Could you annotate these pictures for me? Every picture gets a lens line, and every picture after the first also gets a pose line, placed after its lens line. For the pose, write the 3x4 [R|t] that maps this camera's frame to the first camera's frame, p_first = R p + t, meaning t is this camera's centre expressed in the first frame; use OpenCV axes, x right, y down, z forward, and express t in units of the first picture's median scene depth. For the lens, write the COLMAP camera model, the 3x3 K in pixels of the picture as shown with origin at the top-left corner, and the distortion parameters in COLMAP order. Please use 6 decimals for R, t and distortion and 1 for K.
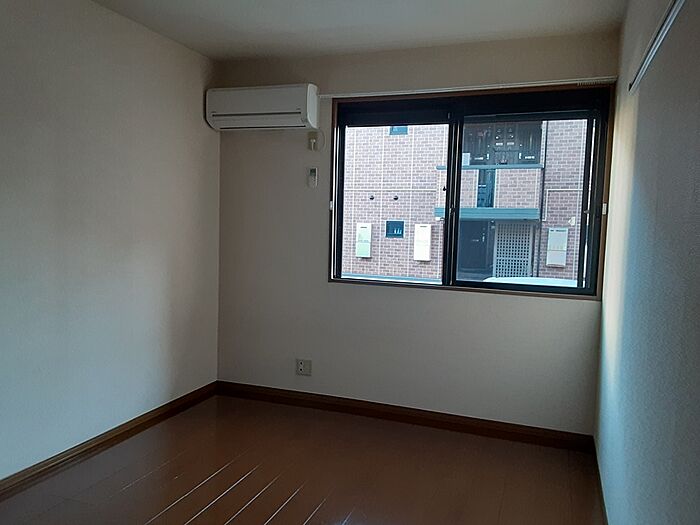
lens RADIAL K [[560.7, 0, 345.7], [0, 560.7, 273.0], [0, 0, 1]] dist [0.112066, -0.170373]
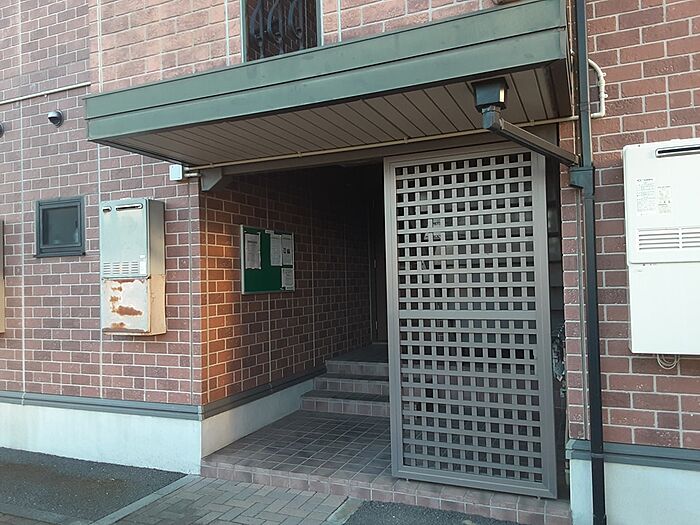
lens RADIAL K [[560.7, 0, 345.7], [0, 560.7, 273.0], [0, 0, 1]] dist [0.112066, -0.170373]
pose [[0.995987, -0.048239, -0.075380, 0.259674], [0.039028, 0.992102, -0.119208, -0.016434], [0.080535, 0.115787, 0.990004, 0.757216]]
